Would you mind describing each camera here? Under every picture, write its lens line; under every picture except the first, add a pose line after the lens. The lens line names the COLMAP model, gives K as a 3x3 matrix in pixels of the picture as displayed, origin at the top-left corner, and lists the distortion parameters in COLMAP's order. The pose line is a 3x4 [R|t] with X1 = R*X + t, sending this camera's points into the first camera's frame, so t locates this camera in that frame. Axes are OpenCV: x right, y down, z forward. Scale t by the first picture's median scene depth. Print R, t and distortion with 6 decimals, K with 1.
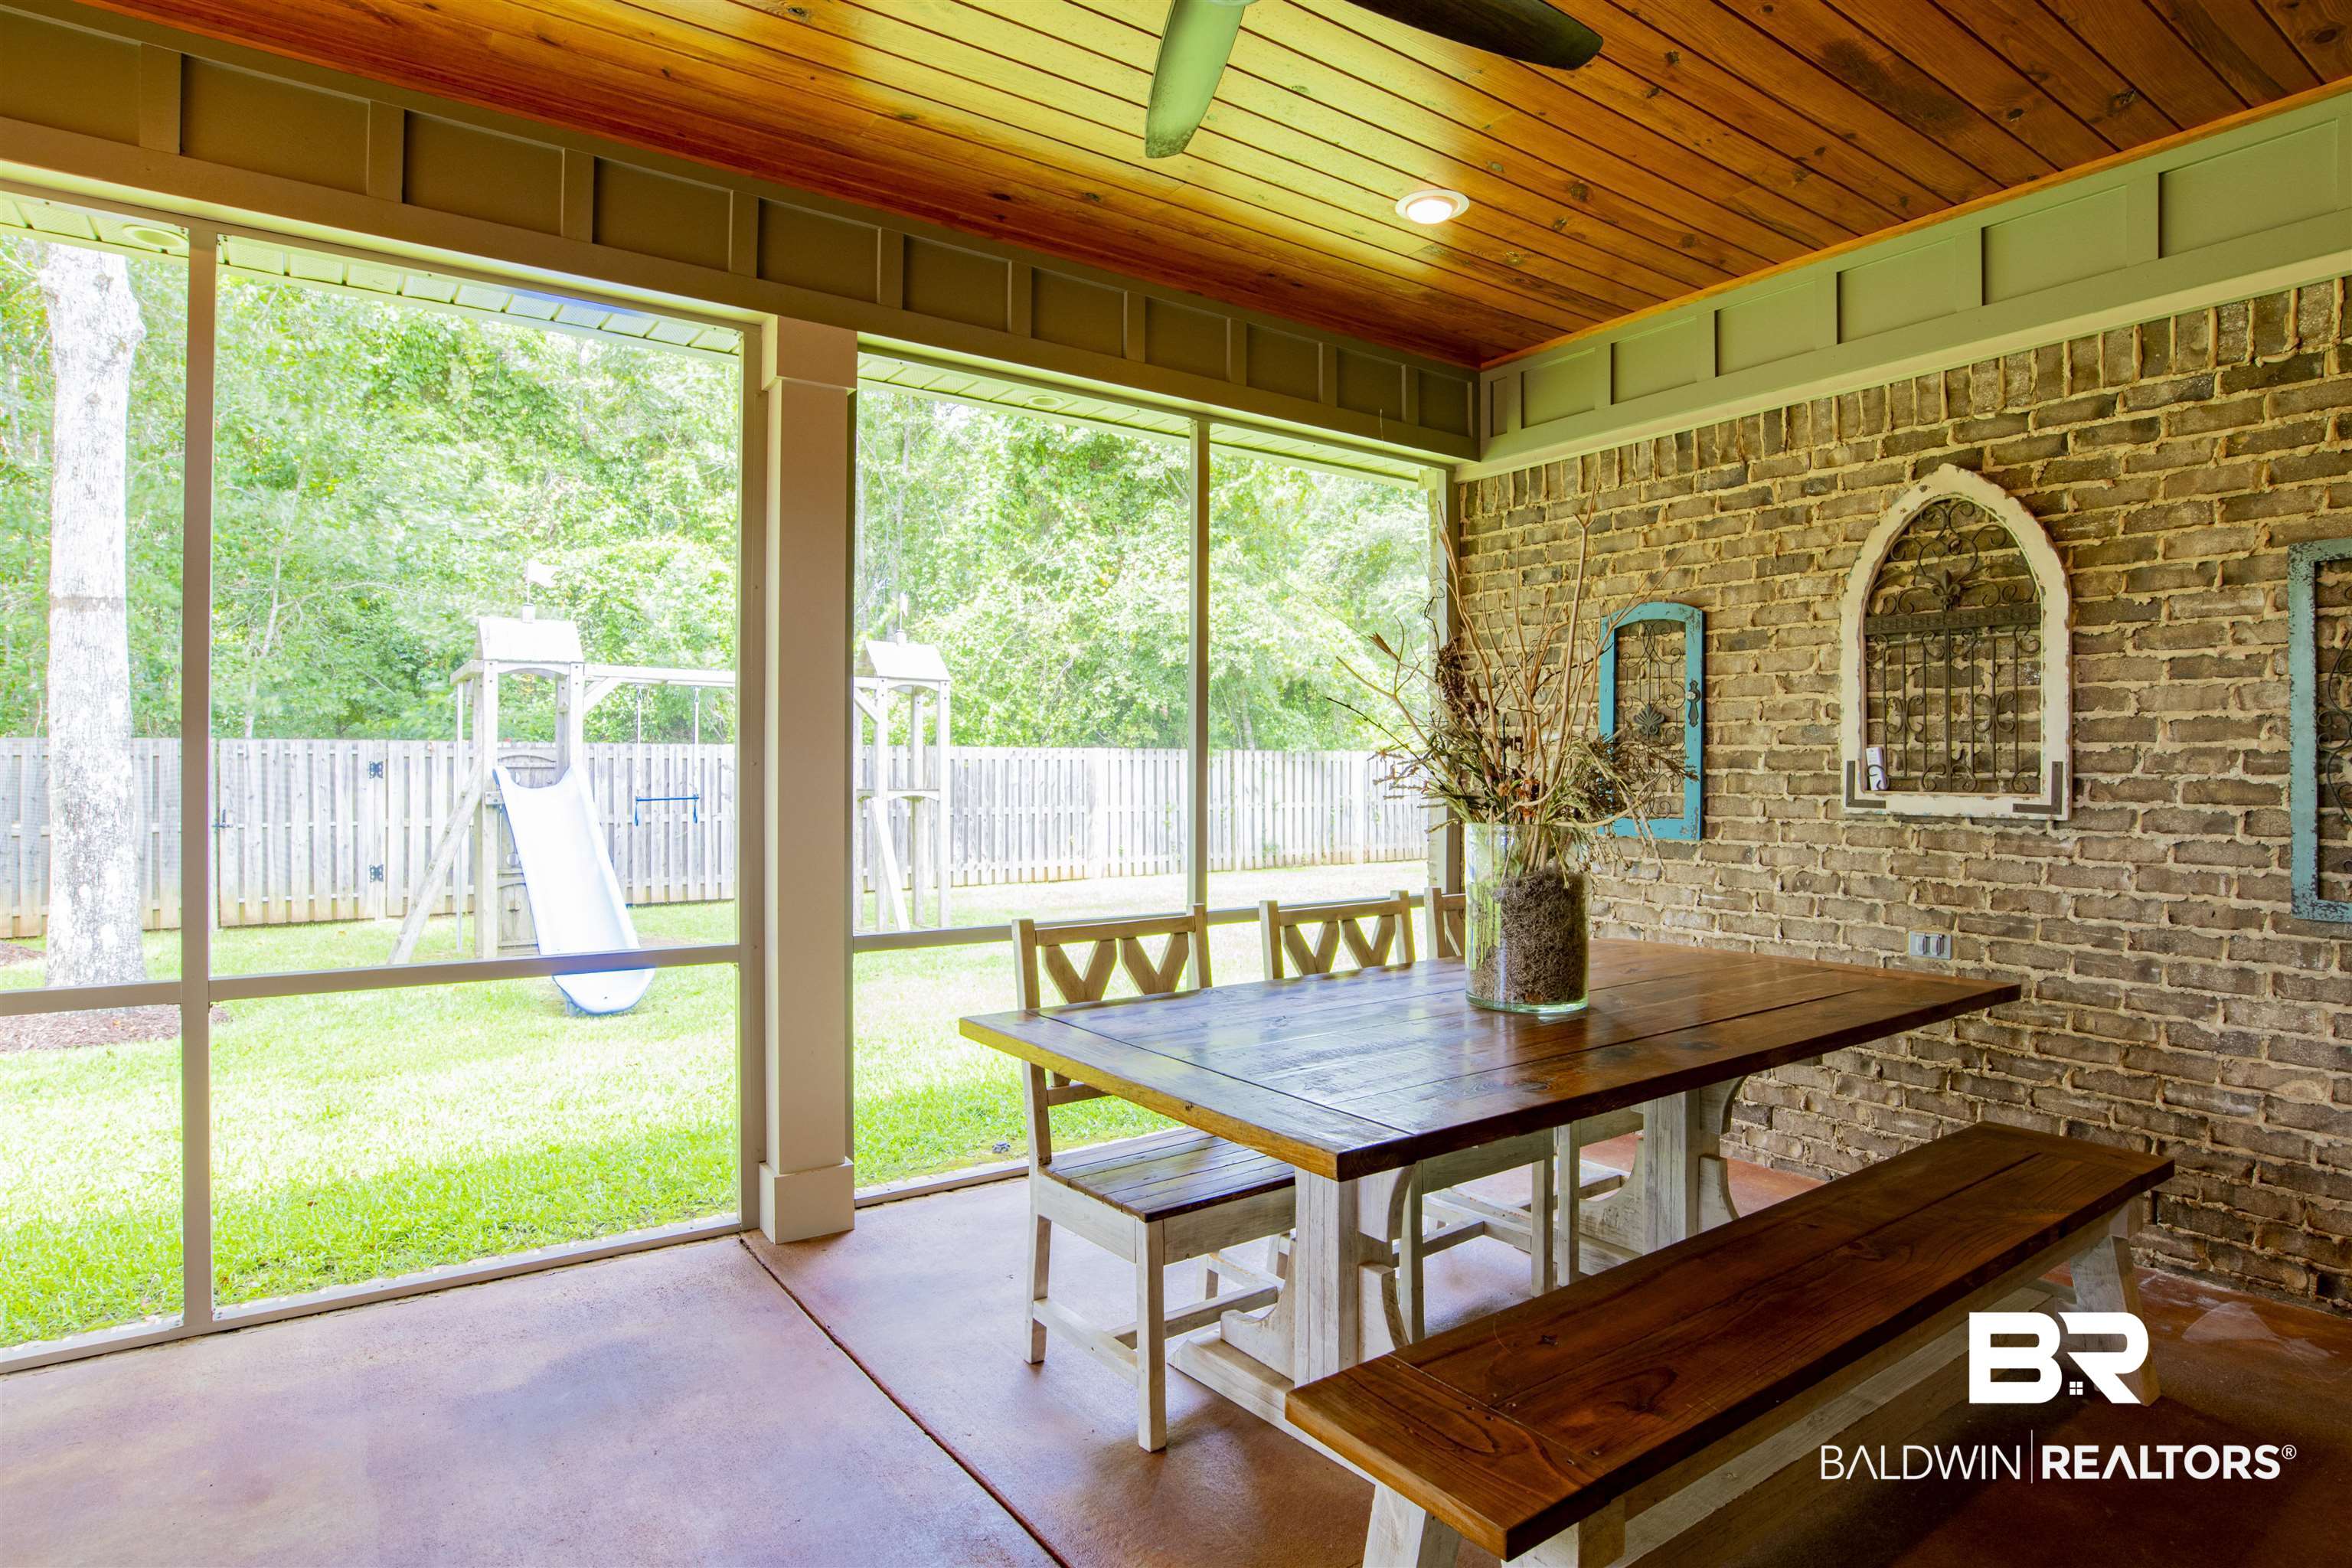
lens RADIAL K [[1218.3, 0, 1149.6], [0, 1218.3, 756.3], [0, 0, 1]] dist [-0.040142, 0.009551]
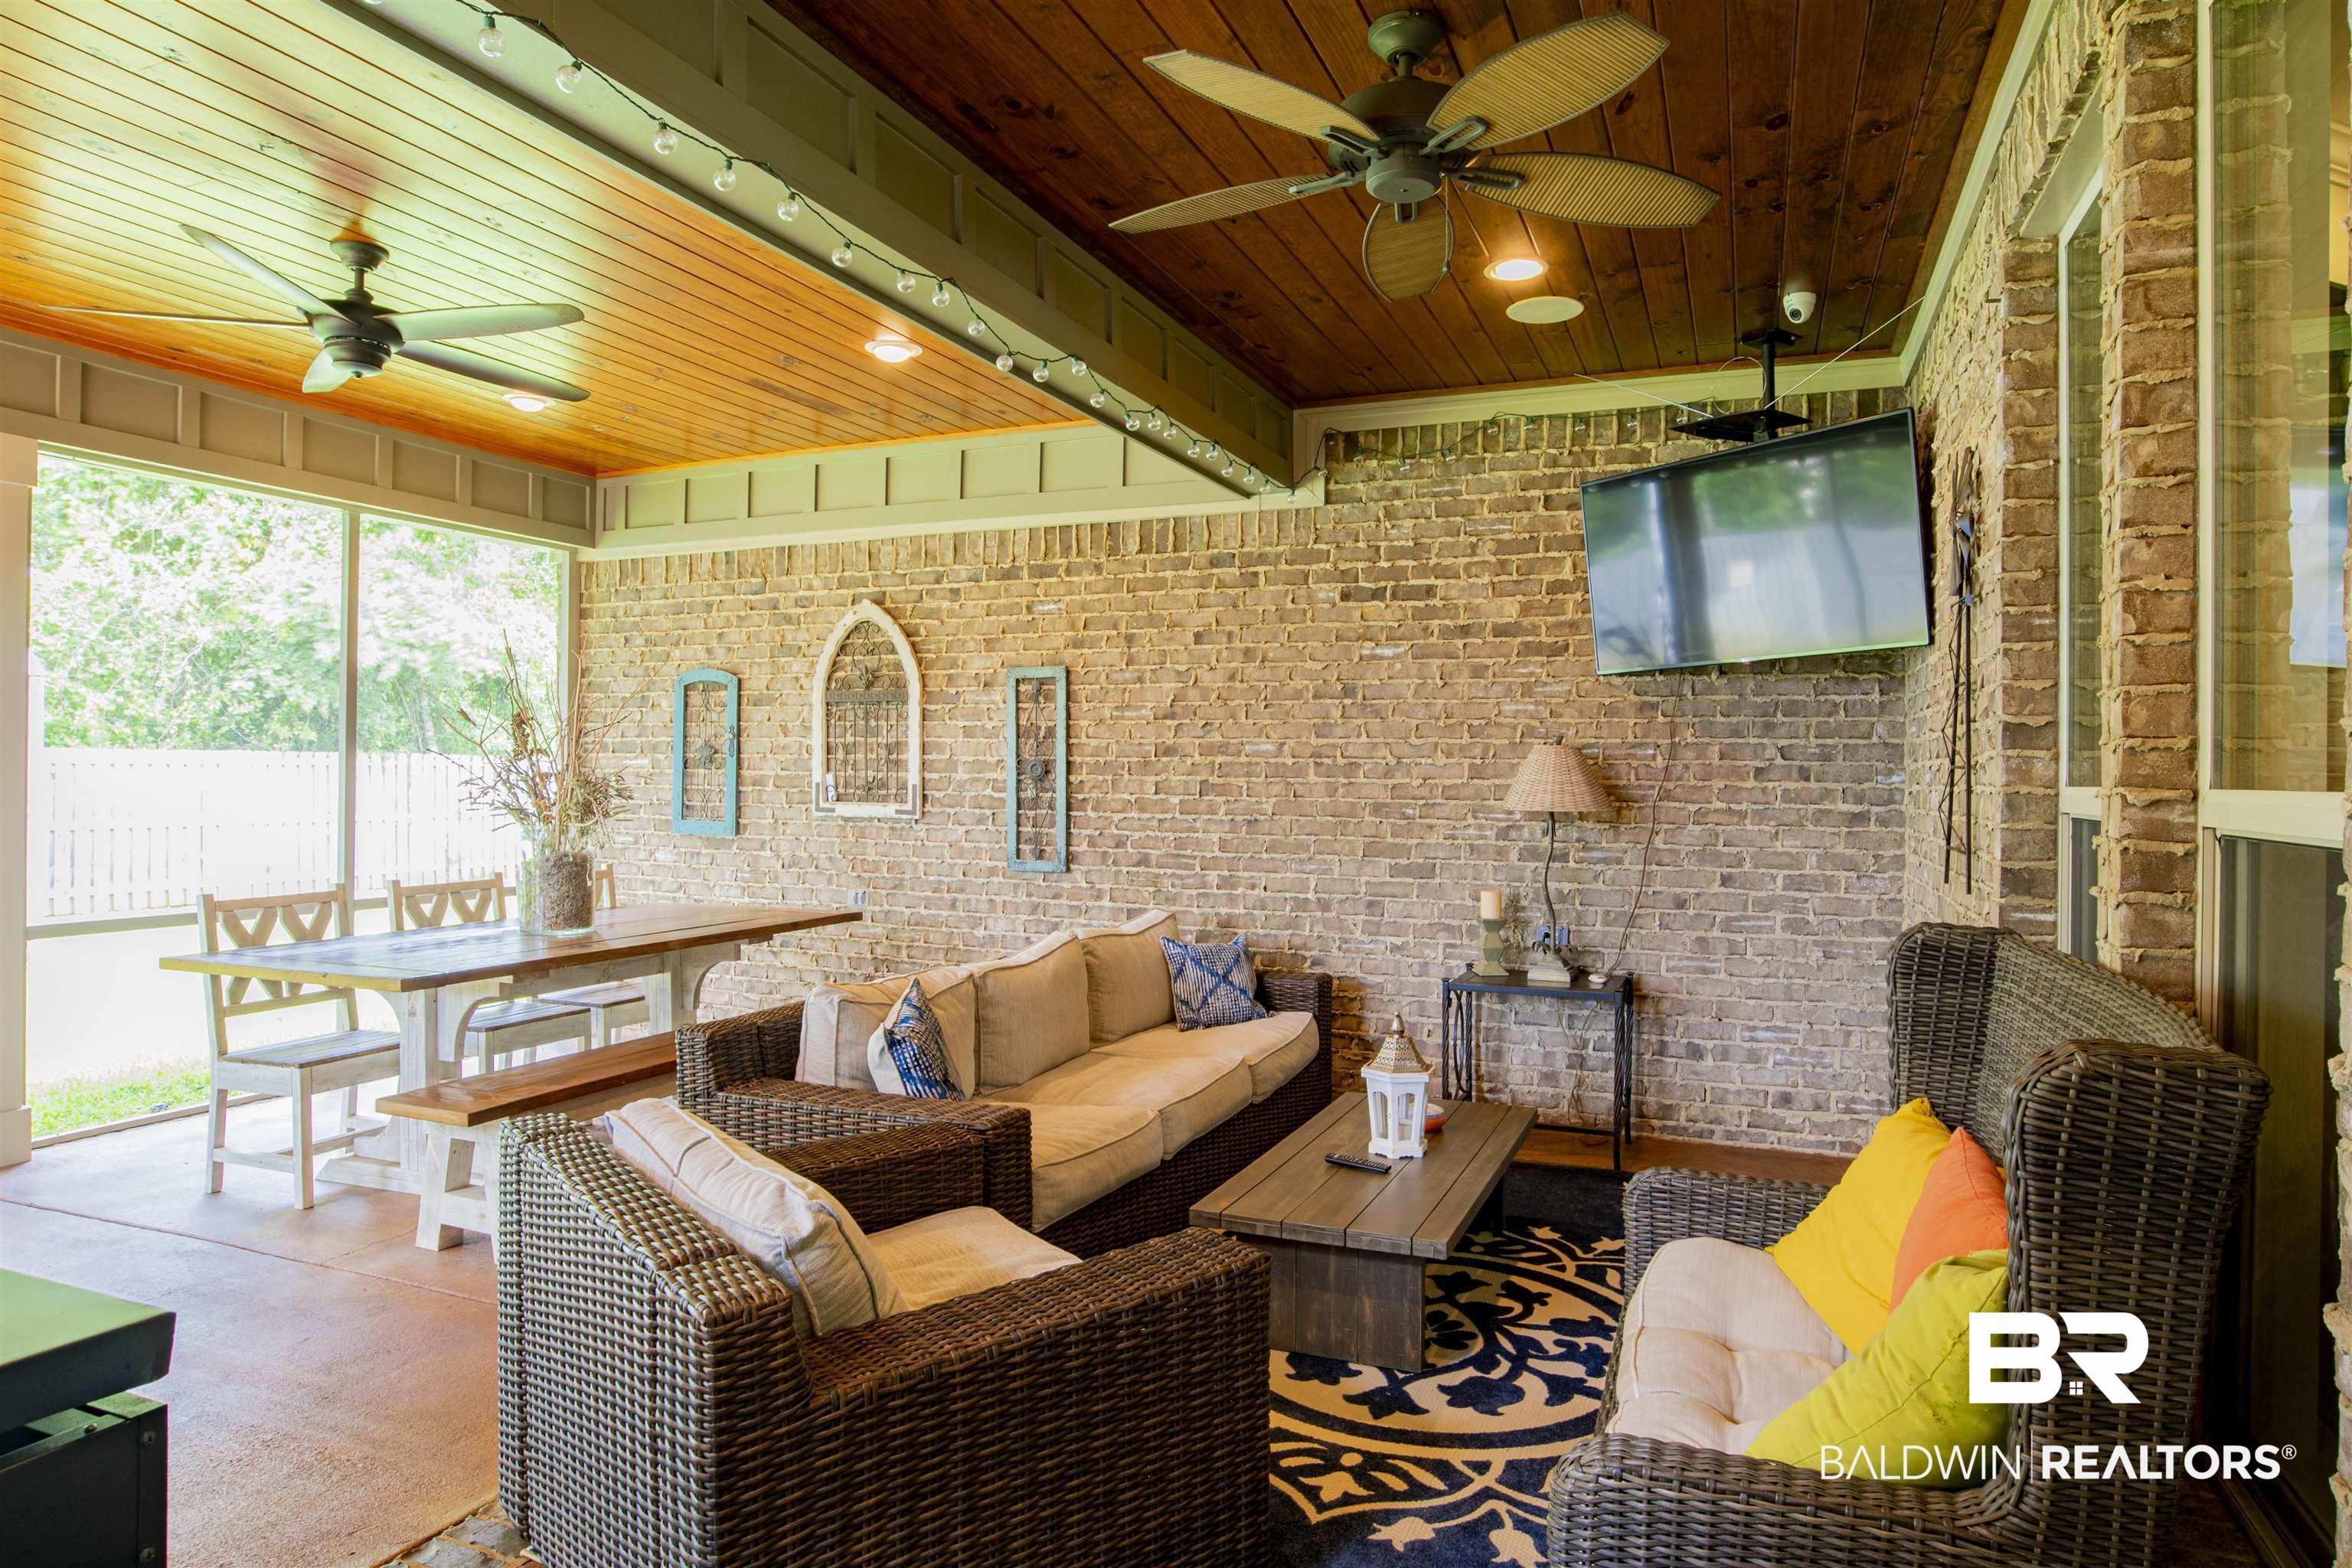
lens RADIAL K [[1402.5, 0, 1115.0], [0, 1402.5, 764.9], [0, 0, 1]] dist [-0.039495, 0.008757]
pose [[0.863180, 0.006536, 0.504854, 0.001877], [-0.009789, 0.999945, 0.003791, -0.027861], [-0.504801, -0.008214, 0.863196, -0.716852]]
